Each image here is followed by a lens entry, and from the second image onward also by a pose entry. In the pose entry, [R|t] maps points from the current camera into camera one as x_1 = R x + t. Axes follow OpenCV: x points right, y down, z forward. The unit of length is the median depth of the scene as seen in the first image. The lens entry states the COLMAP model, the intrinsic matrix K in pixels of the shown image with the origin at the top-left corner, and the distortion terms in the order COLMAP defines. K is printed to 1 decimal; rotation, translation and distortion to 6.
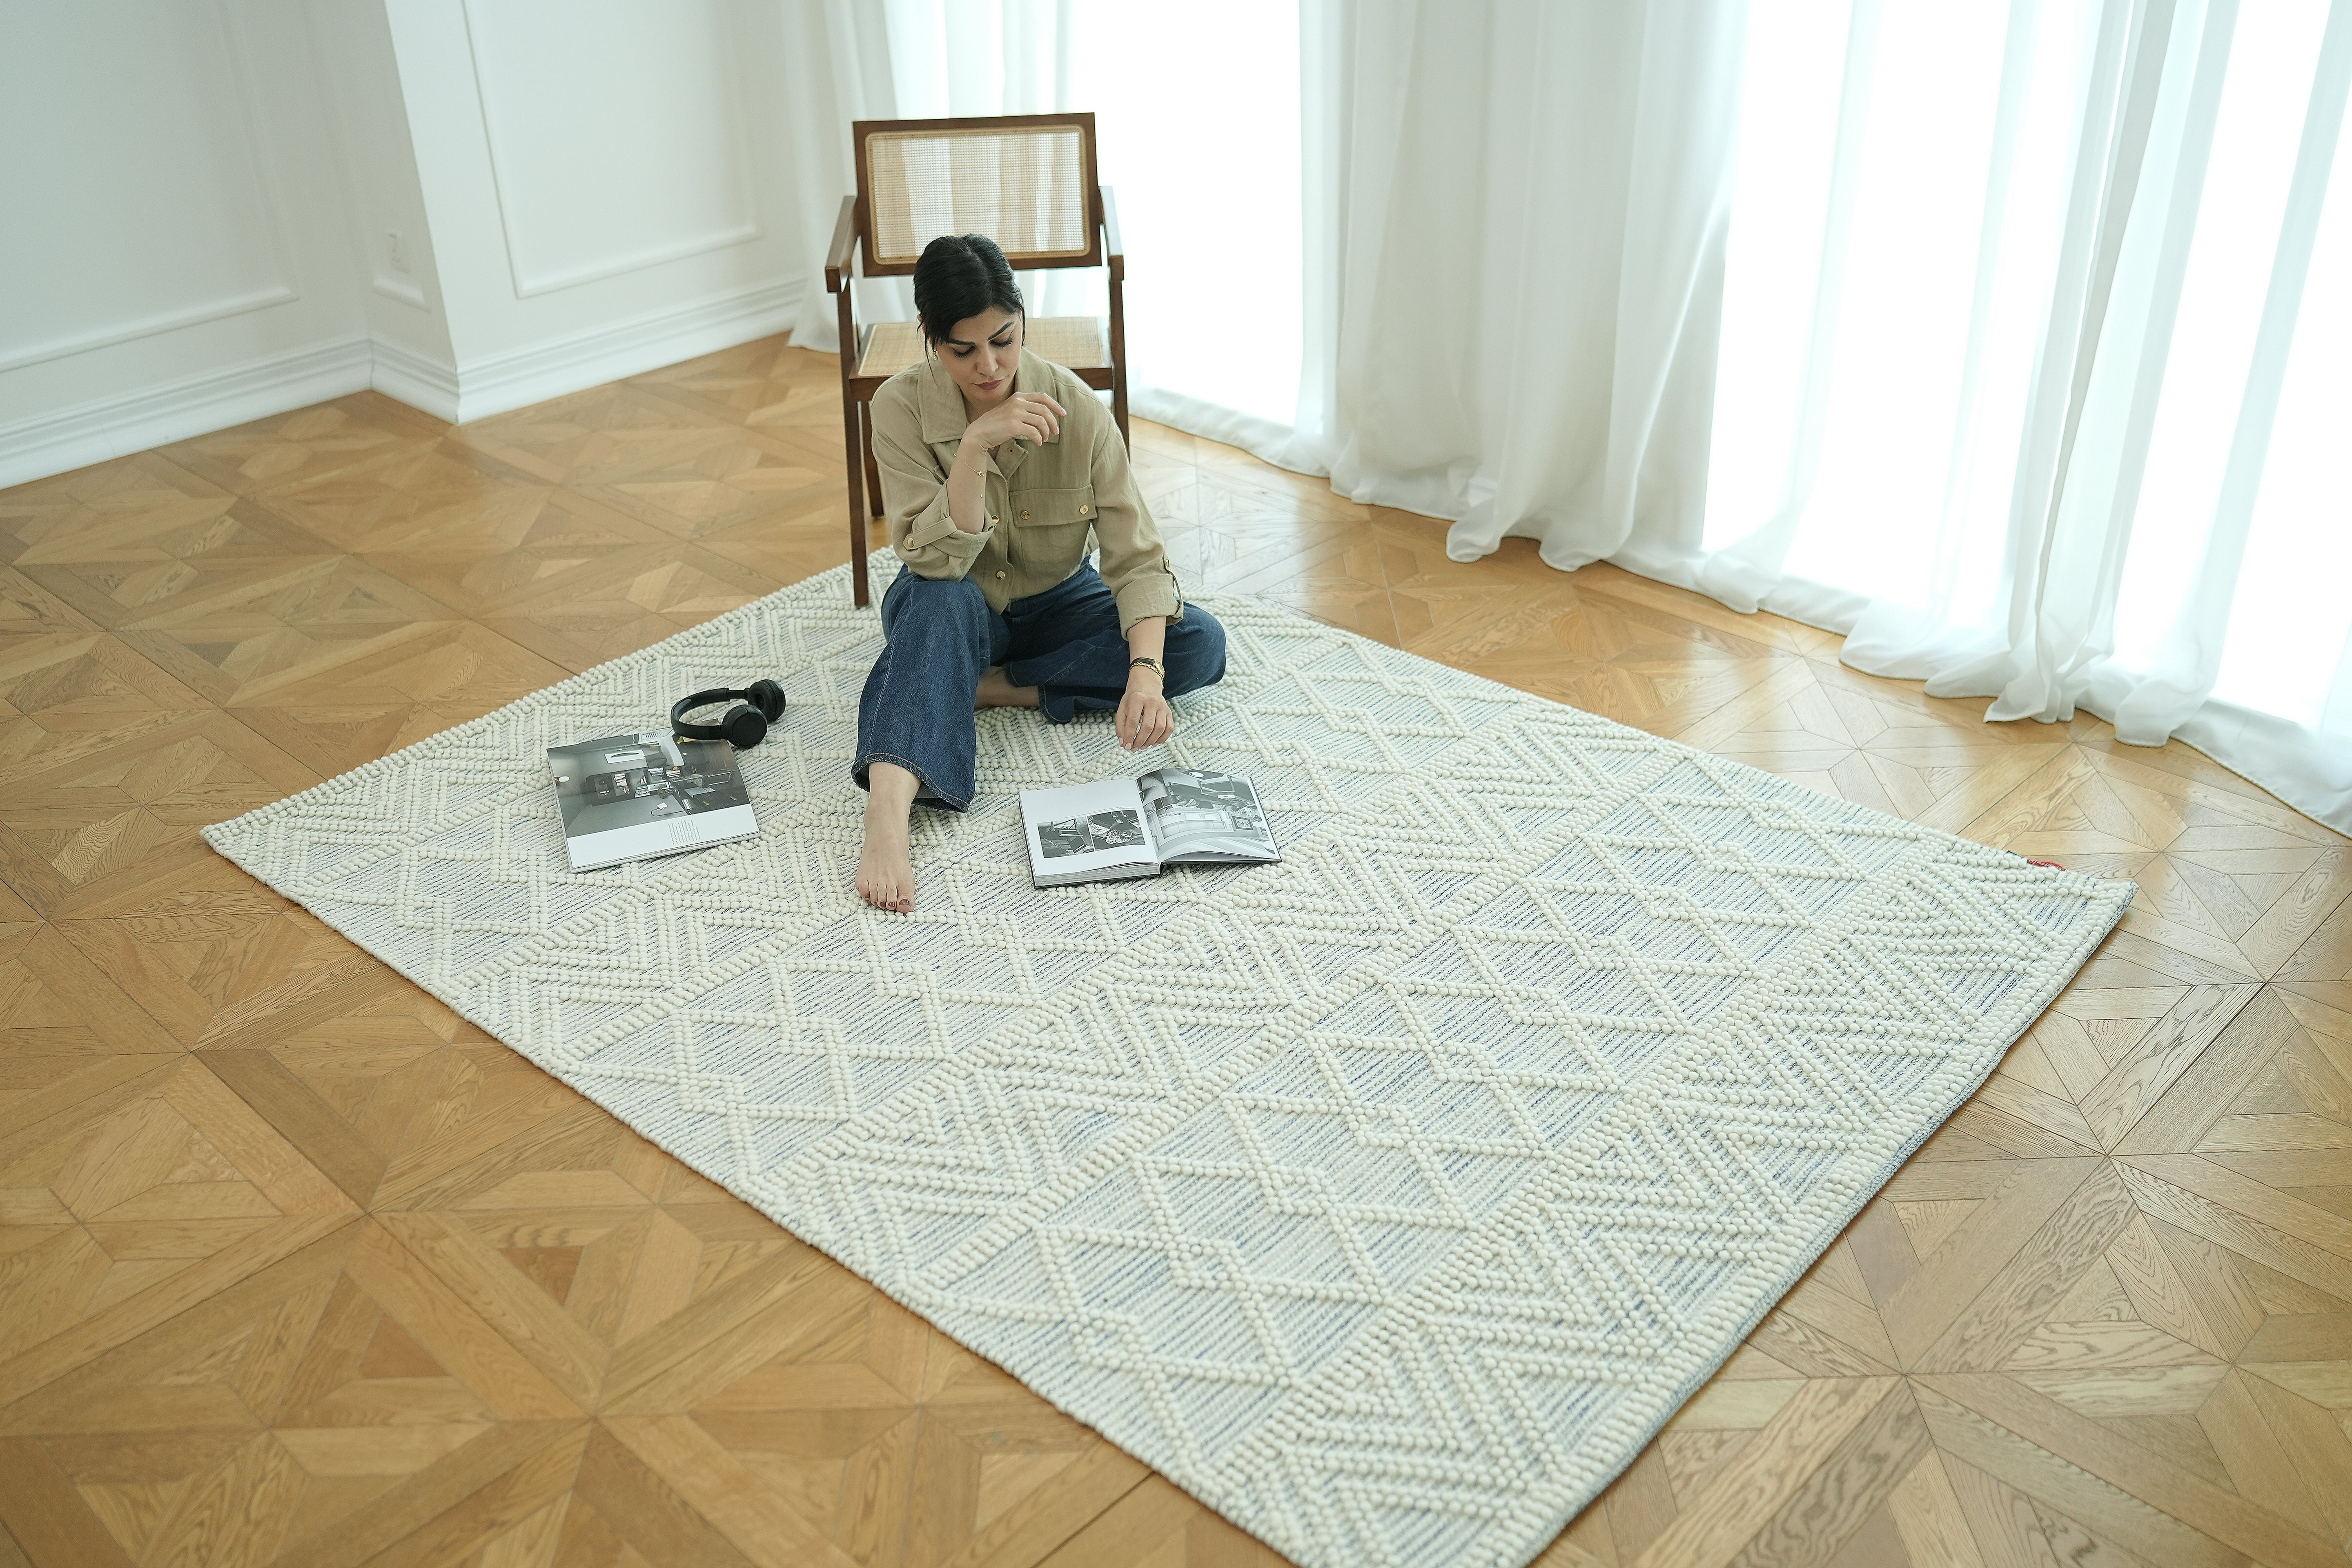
lens RADIAL K [[2188.5, 0, 1176.0], [0, 2188.5, 784.0], [0, 0, 1]] dist [-0.003671, -0.003445]
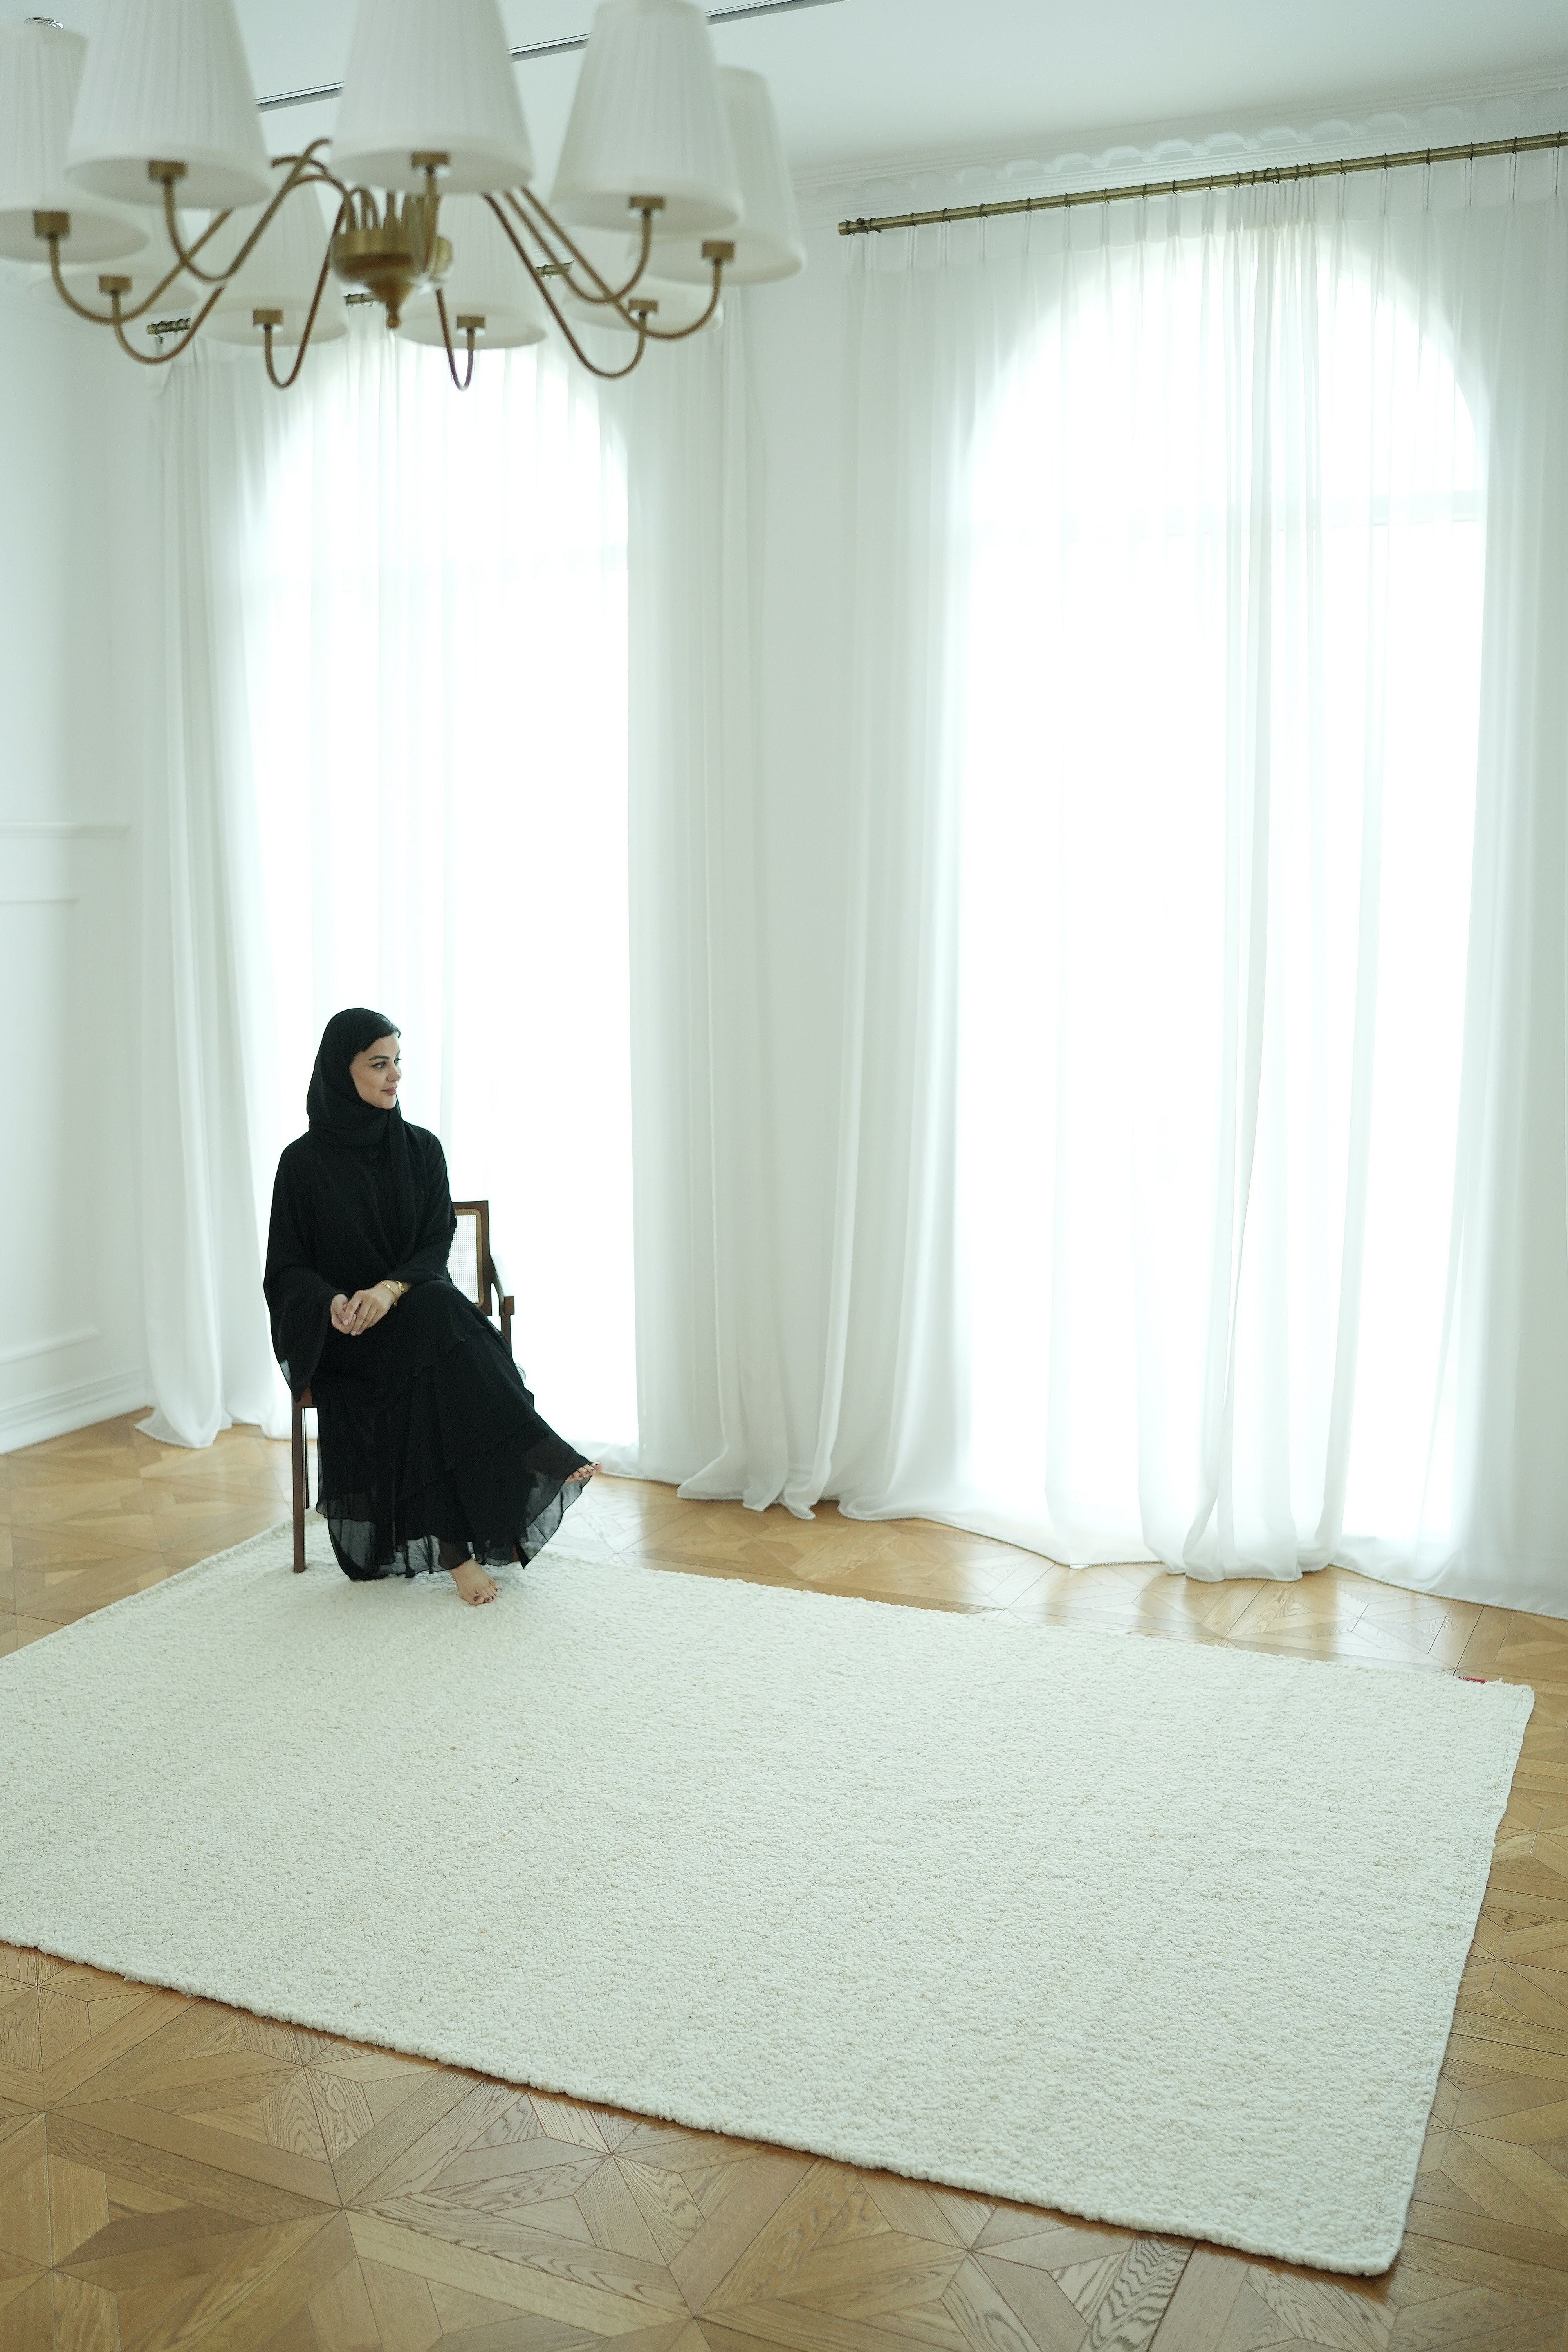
lens RADIAL K [[2188.4, 0, 784.0], [0, 2188.4, 1176.0], [0, 0, 1]] dist [-0.003671, -0.003445]
pose [[0.945746, -0.019131, 0.324343, -0.287365], [0.133259, 0.933277, -0.333520, 0.141080], [-0.296321, 0.358647, 0.885193, -0.228434]]
